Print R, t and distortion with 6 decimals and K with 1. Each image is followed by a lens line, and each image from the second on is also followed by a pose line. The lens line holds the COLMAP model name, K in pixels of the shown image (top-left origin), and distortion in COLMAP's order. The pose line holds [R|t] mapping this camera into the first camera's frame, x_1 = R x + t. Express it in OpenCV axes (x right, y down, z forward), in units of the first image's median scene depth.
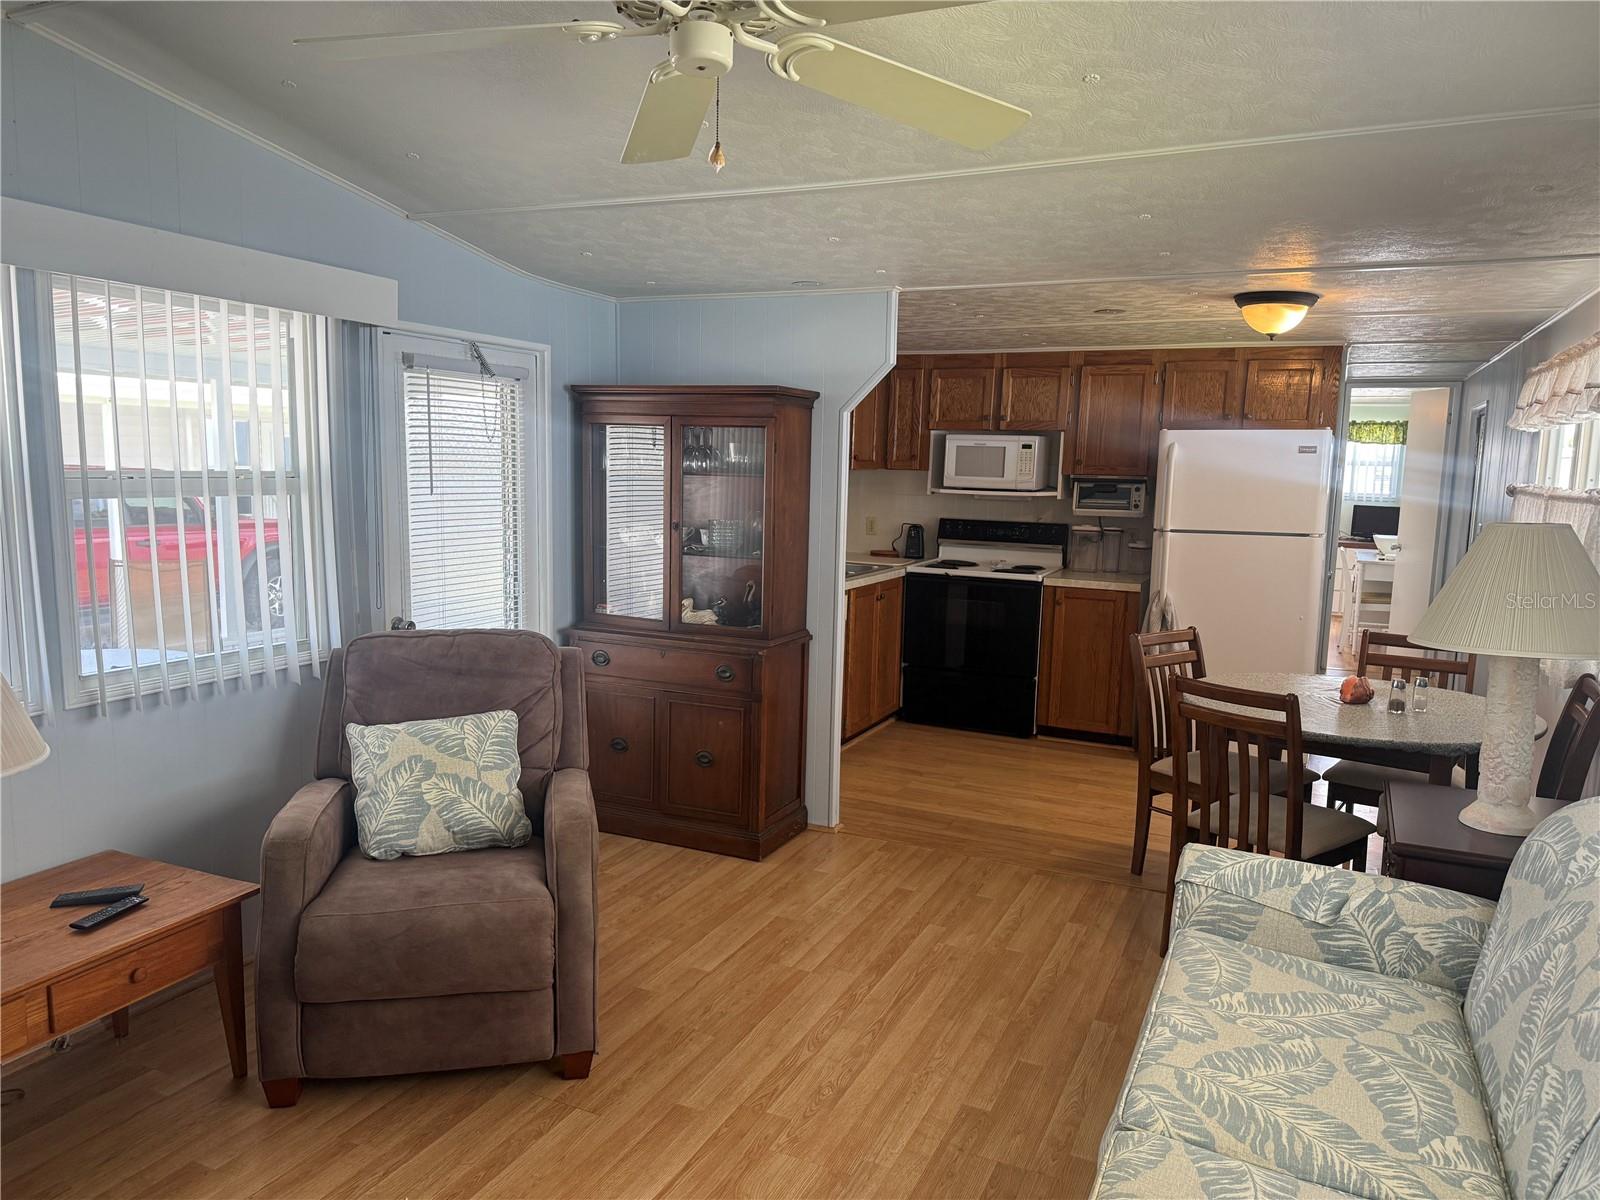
lens RADIAL K [[1125.3, 0, 776.8], [0, 1125.3, 621.2], [0, 0, 1]] dist [0.014483, -0.003056]
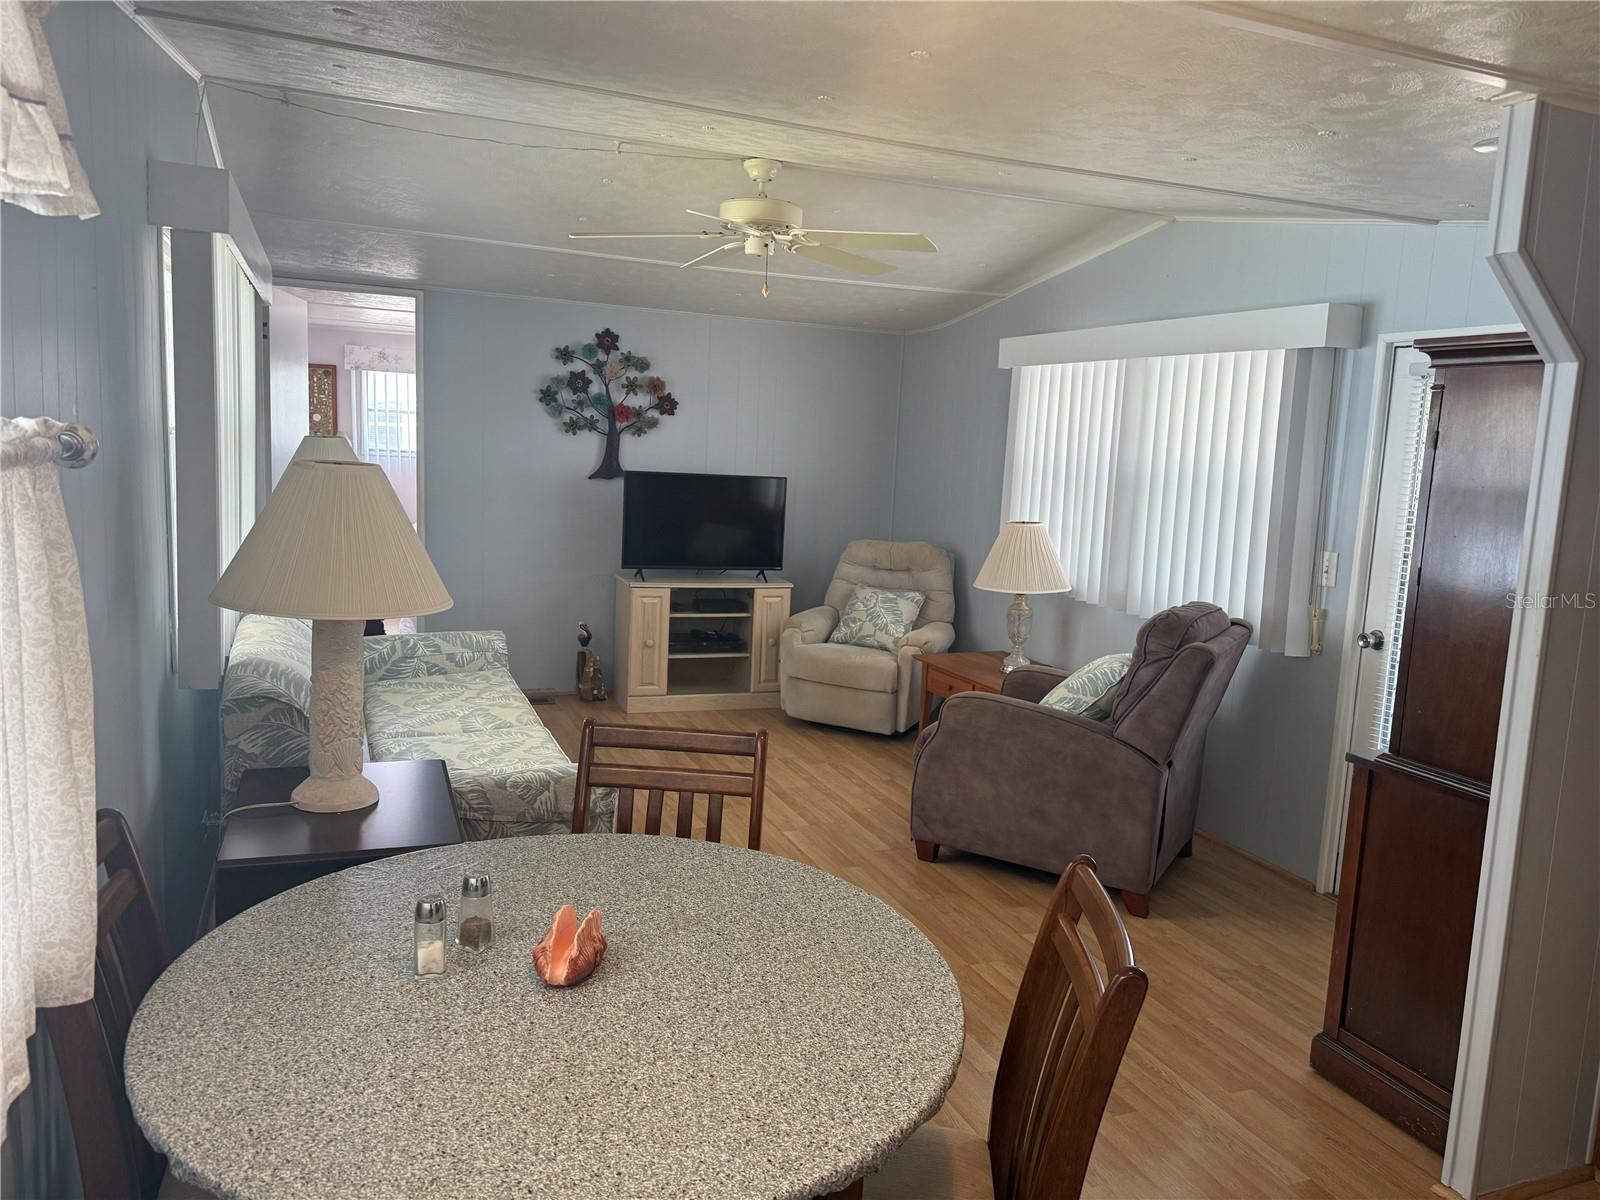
lens RADIAL K [[1155.3, 0, 820.7], [0, 1155.3, 595.8], [0, 0, 1]] dist [0.086221, -0.004843]
pose [[-0.660956, 0.045158, -0.749065, 0.457064], [-0.172396, 0.962353, 0.210133, -0.099523], [0.730354, 0.268024, -0.628288, 0.774103]]
